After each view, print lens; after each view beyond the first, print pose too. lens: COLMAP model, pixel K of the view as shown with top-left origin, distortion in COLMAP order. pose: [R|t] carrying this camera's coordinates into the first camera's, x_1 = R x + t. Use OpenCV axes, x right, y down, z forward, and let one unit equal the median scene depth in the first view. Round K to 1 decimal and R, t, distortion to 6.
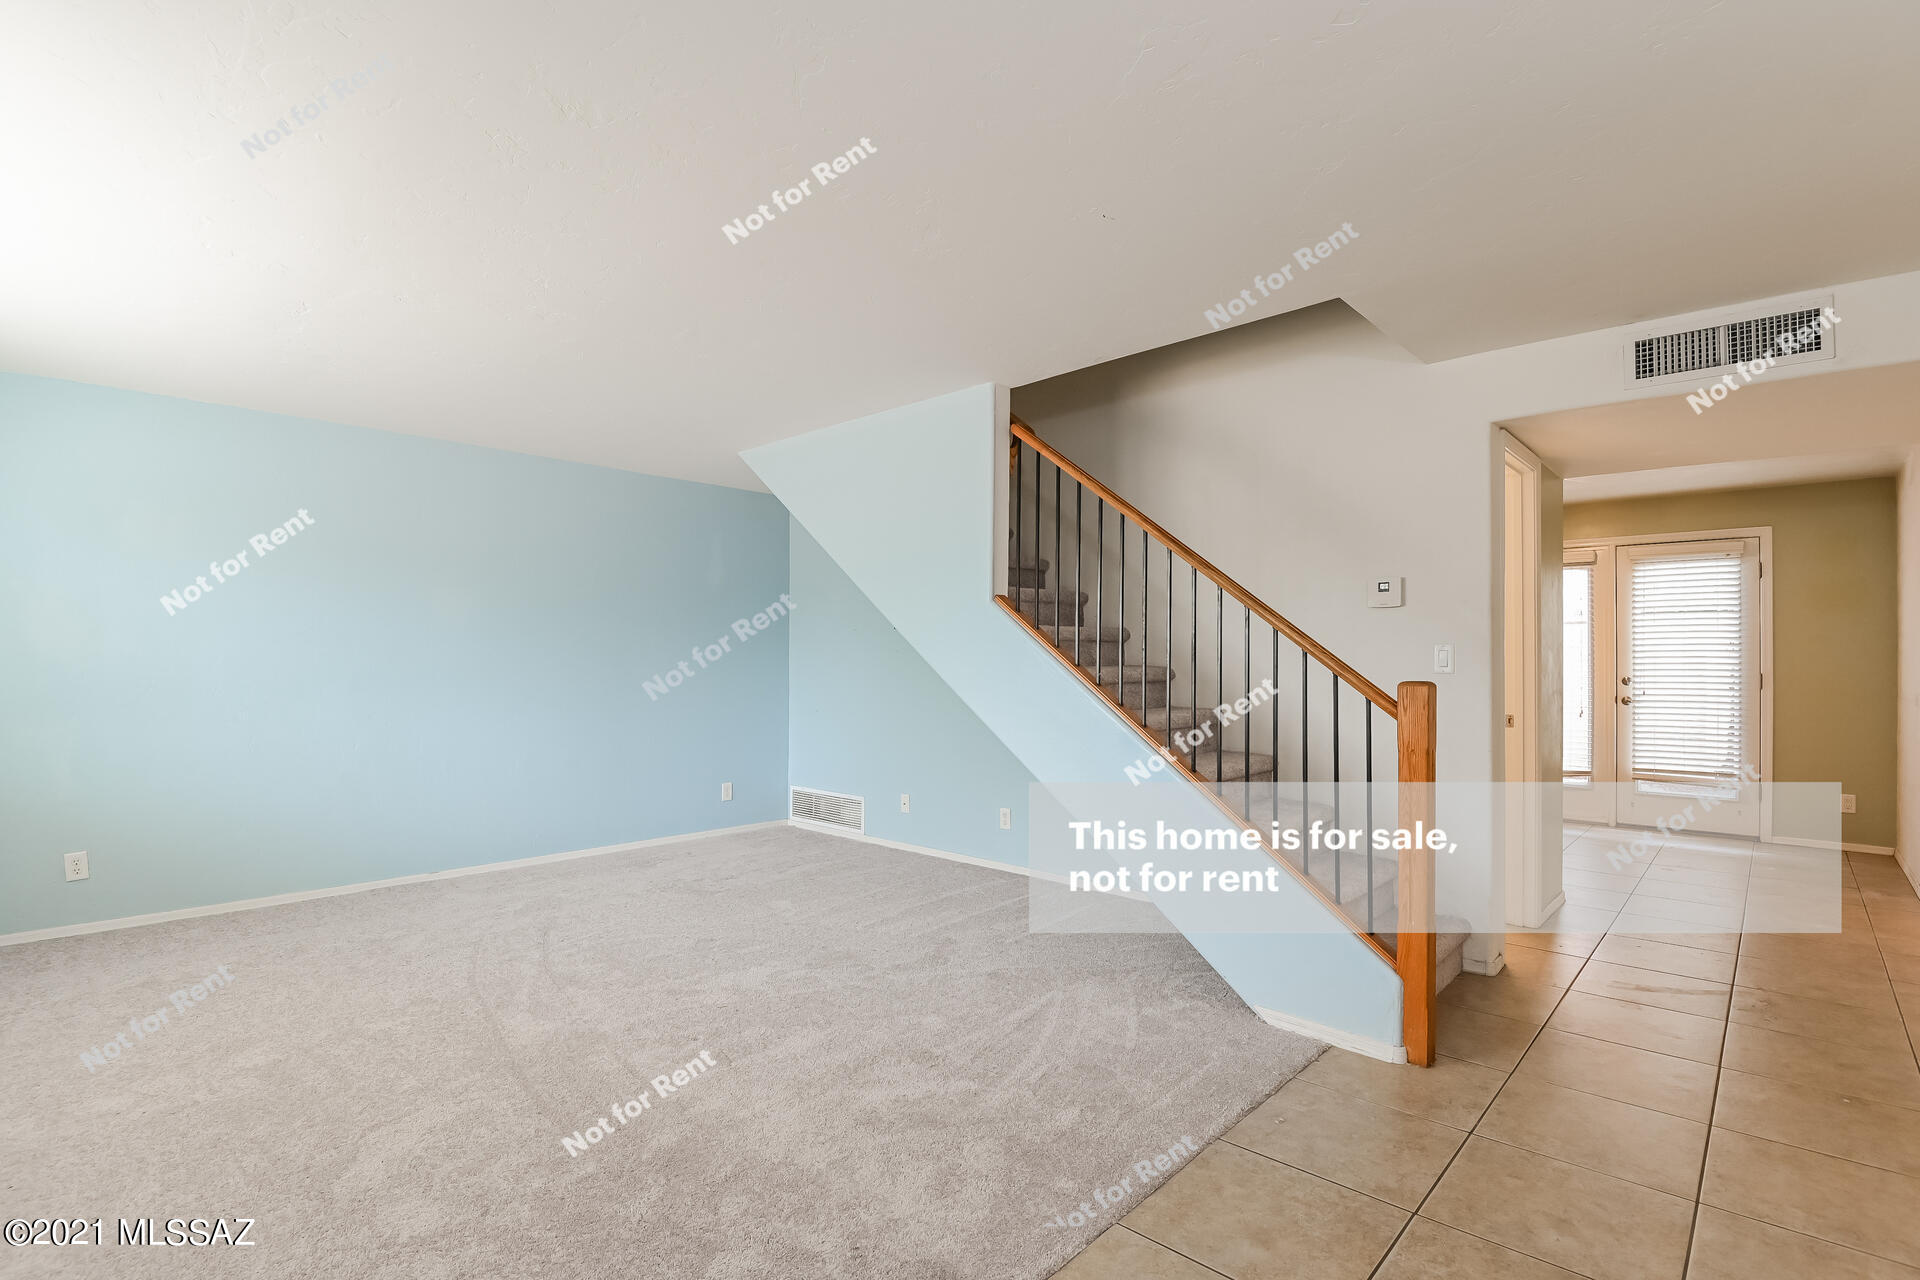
lens RADIAL K [[884.7, 0, 964.0], [0, 884.7, 632.9], [0, 0, 1]] dist [-0.000090, 0.000230]
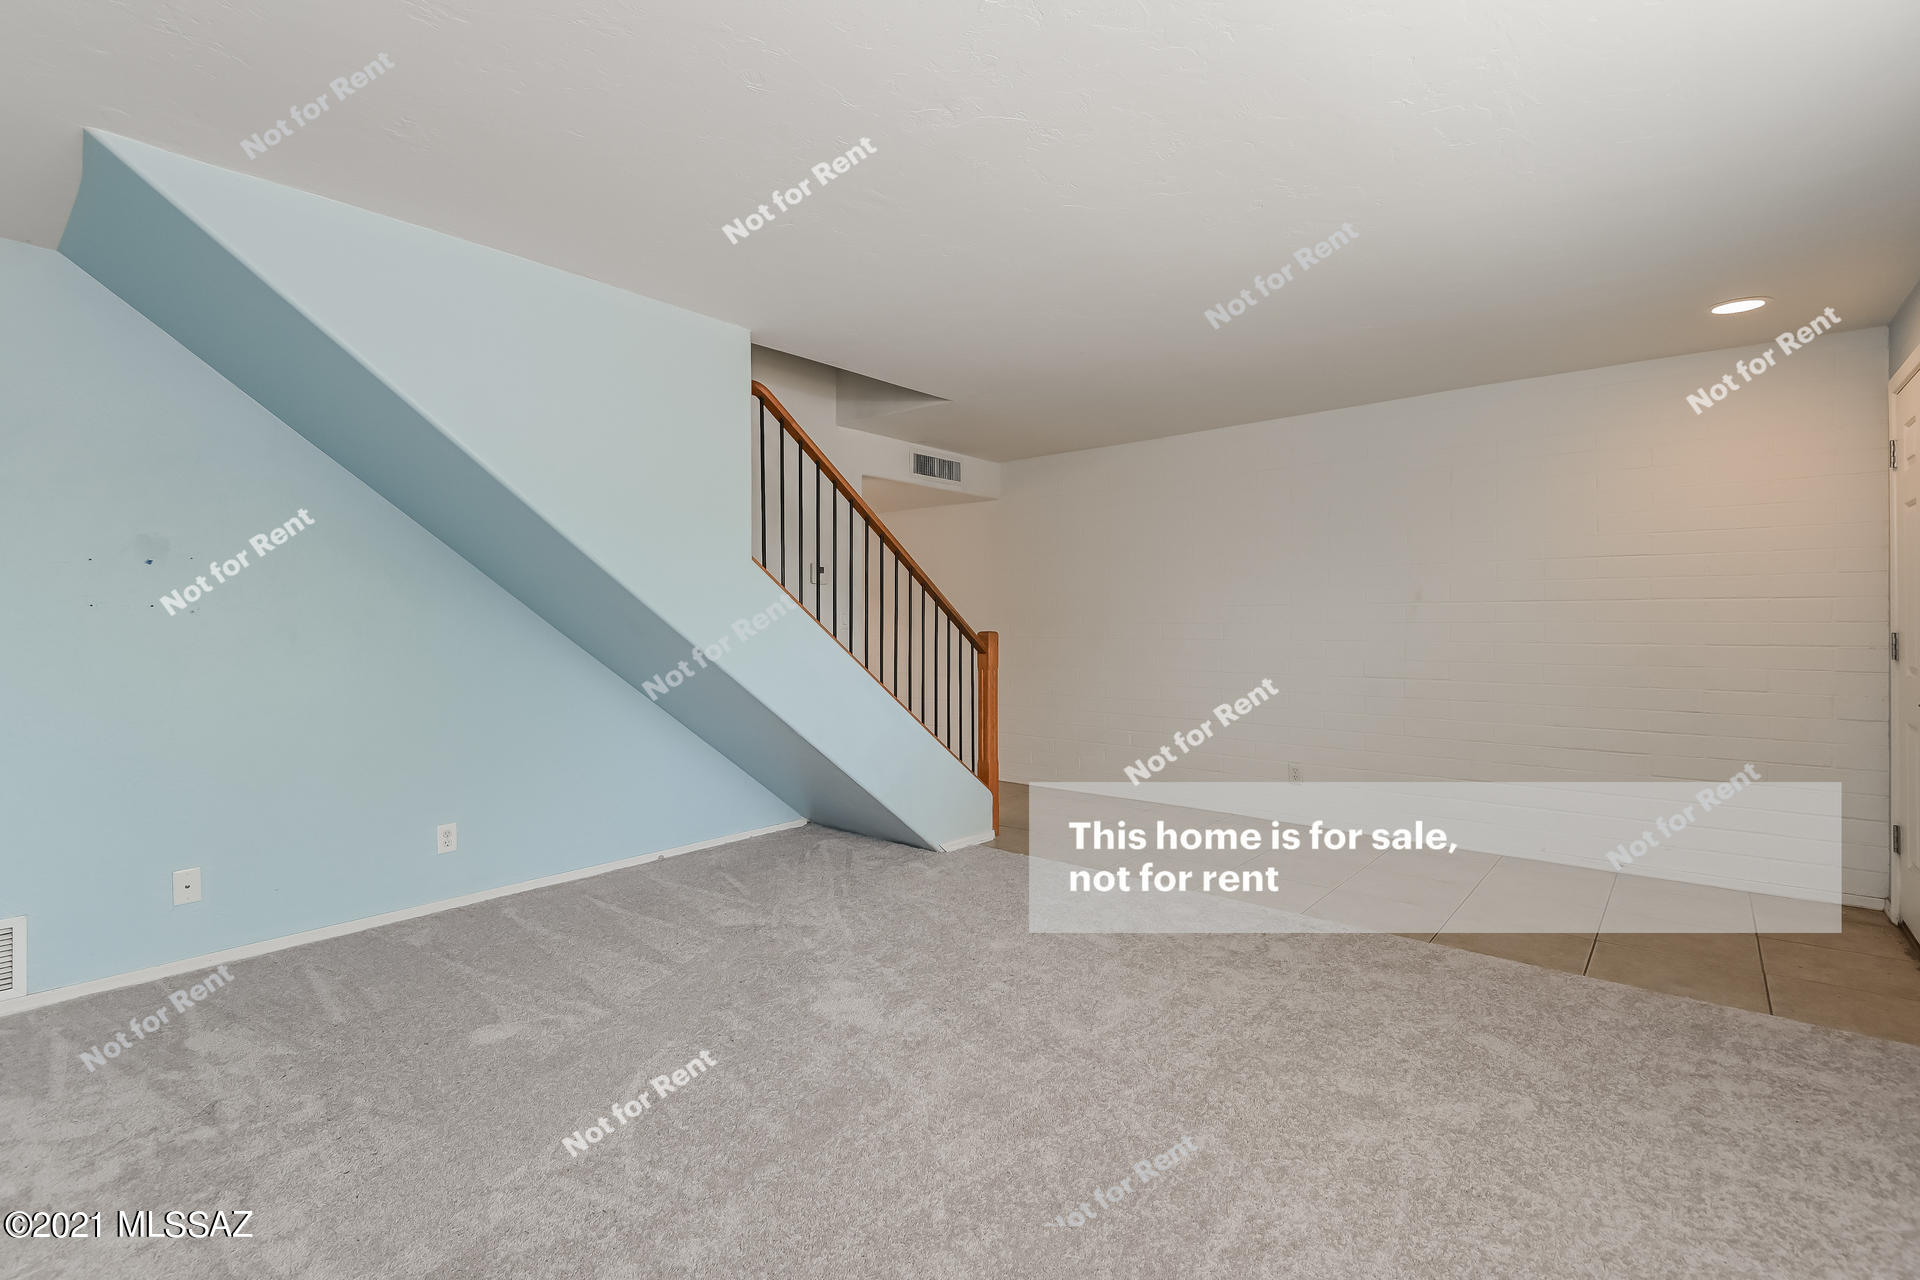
lens RADIAL K [[884.7, 0, 964.0], [0, 884.7, 632.9], [0, 0, 1]] dist [-0.000090, 0.000230]
pose [[-0.051931, -0.018227, 0.998484, -1.116228], [-0.032139, 0.999346, 0.016571, 0.019136], [-0.998133, -0.031230, -0.052483, 0.965158]]
